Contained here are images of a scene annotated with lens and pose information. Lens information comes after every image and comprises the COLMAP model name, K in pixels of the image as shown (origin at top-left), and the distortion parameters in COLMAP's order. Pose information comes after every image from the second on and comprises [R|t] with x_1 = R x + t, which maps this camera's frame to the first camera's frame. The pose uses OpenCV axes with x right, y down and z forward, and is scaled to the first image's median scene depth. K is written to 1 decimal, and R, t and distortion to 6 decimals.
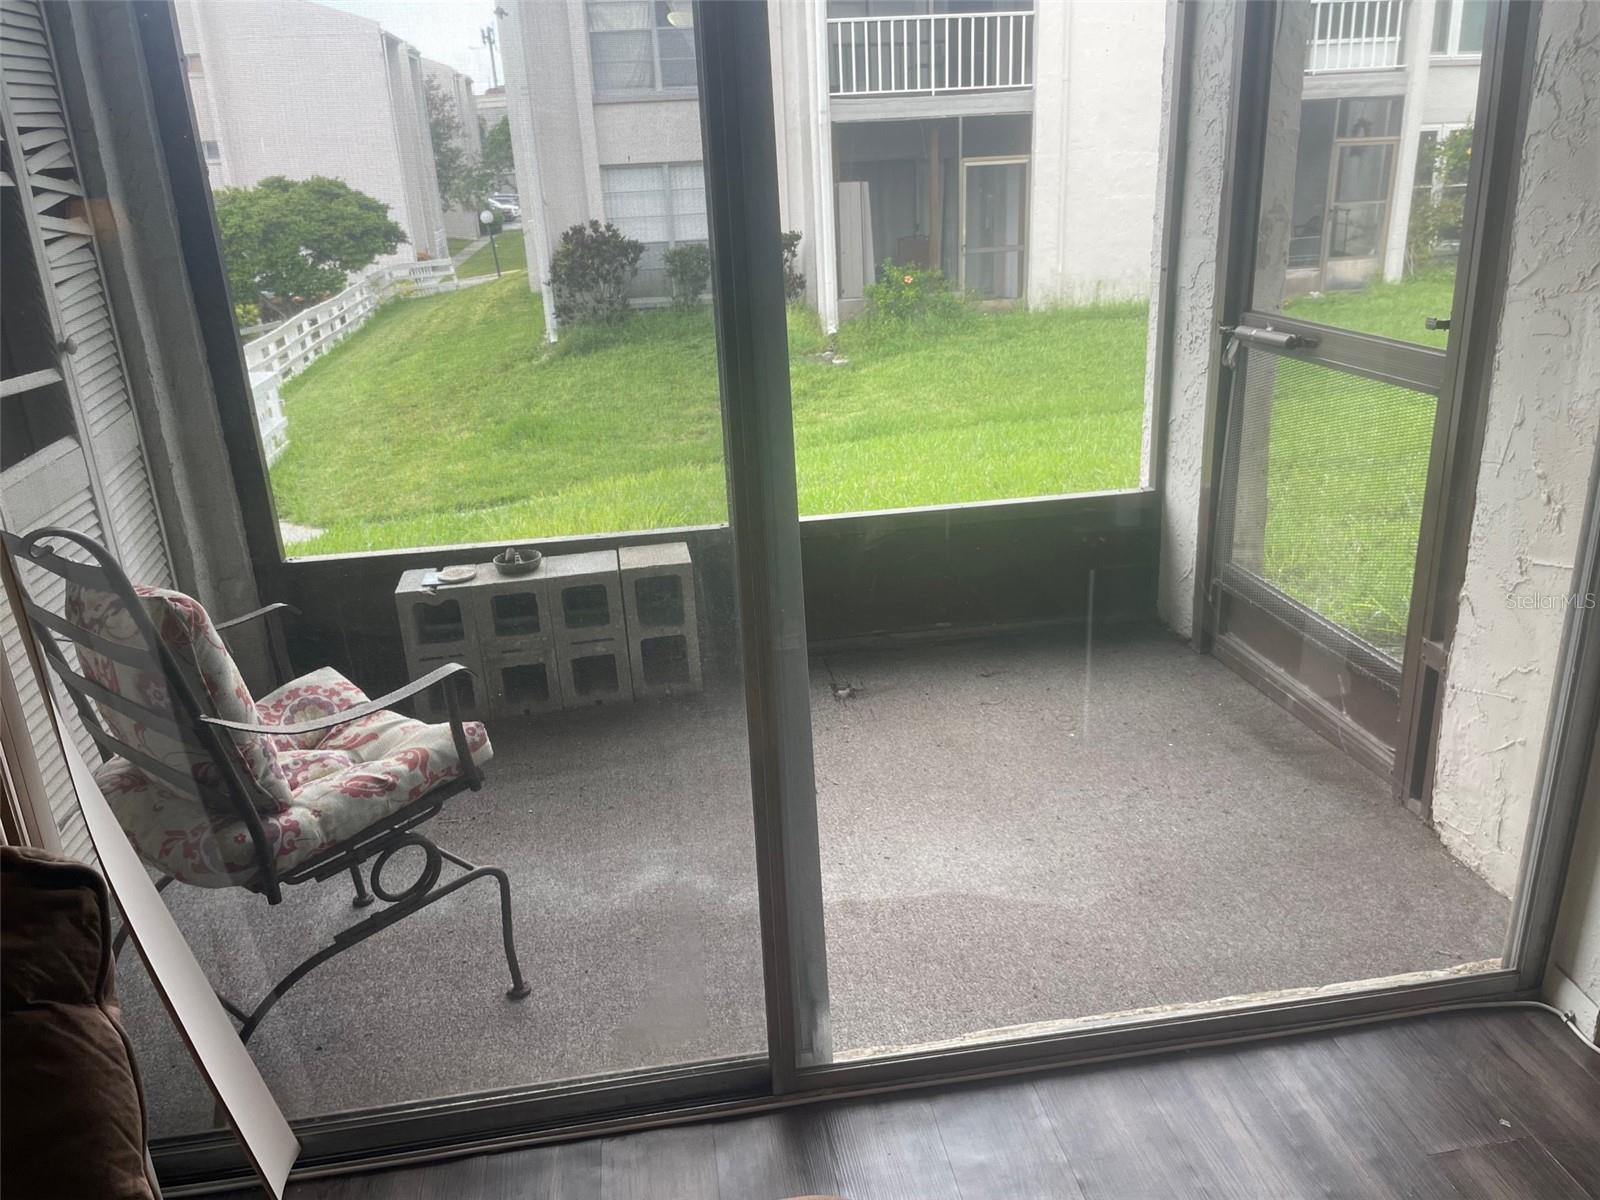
lens RADIAL K [[1231.9, 0, 800.0], [0, 1231.9, 600.0], [0, 0, 1]] dist [0.055890, -0.004217]
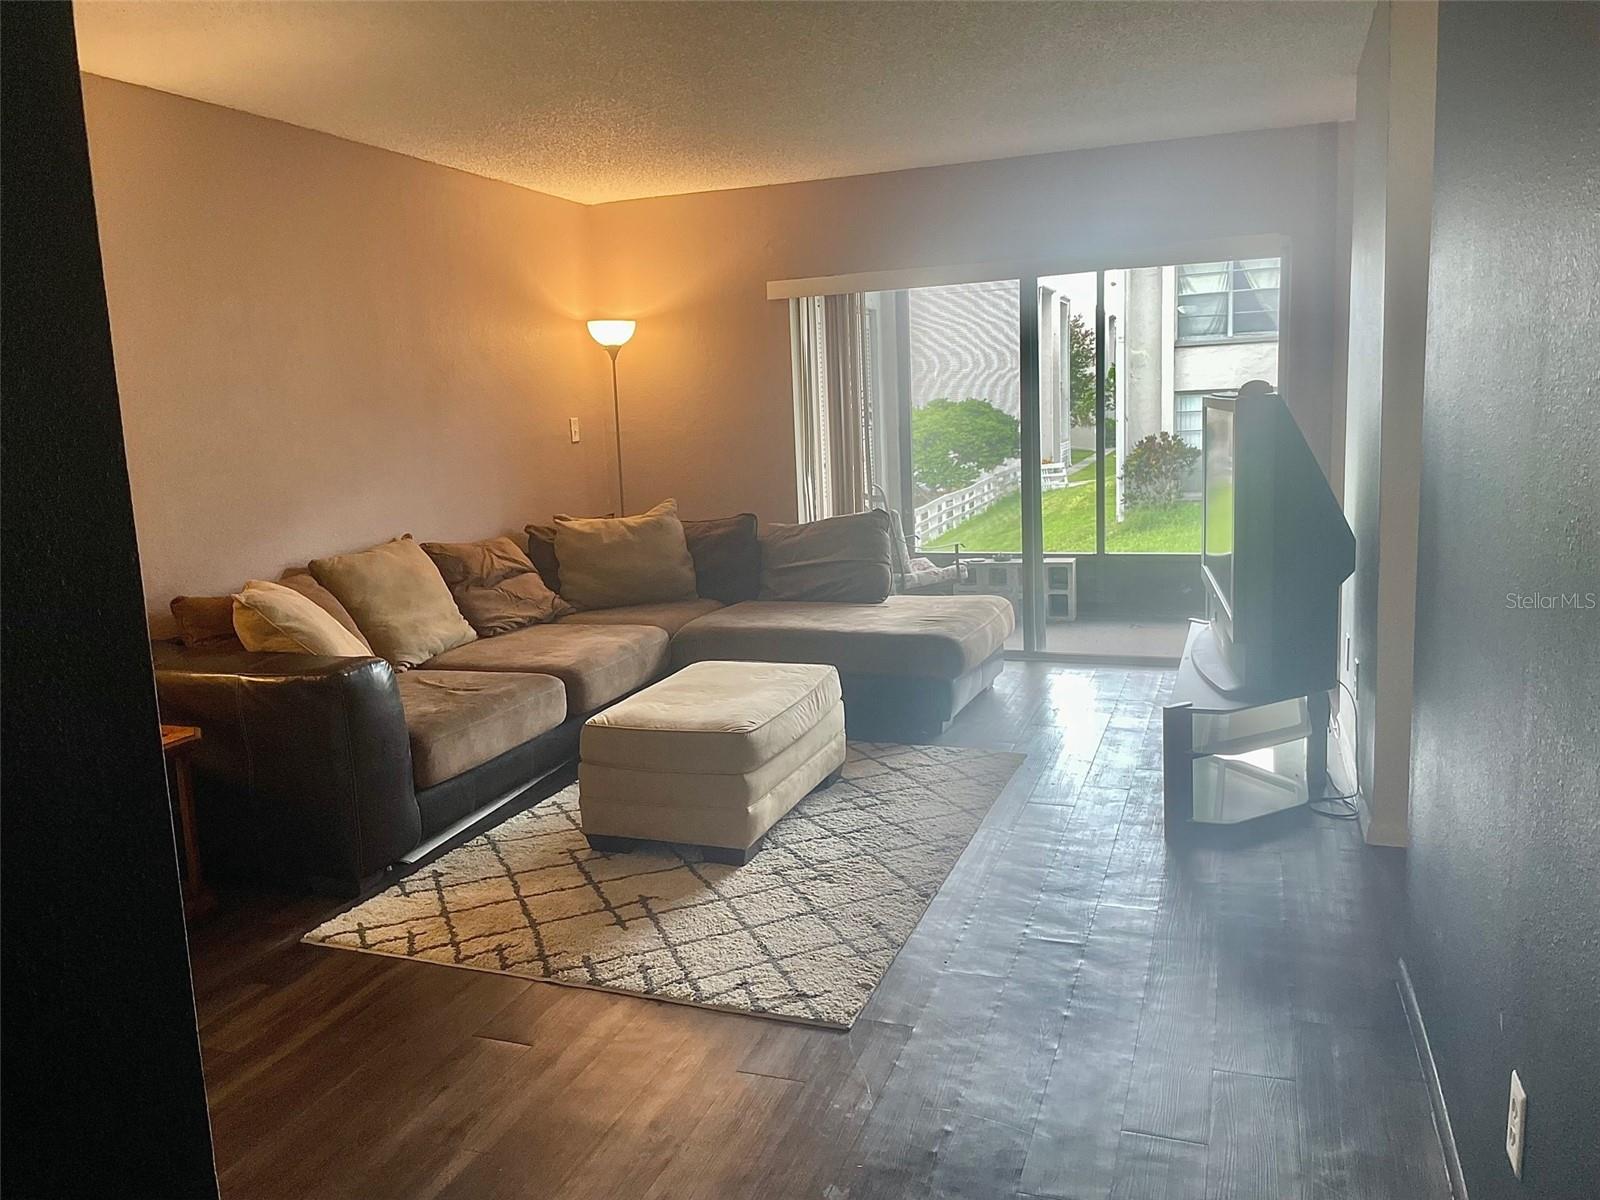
lens RADIAL K [[1268.7, 0, 800.0], [0, 1268.7, 600.0], [0, 0, 1]] dist [0.001370, 0.000676]
pose [[0.882813, 0.083066, -0.462321, 0.102746], [-0.159478, 0.978781, -0.128668, 0.077695], [0.441823, 0.187320, 0.877328, -0.238744]]
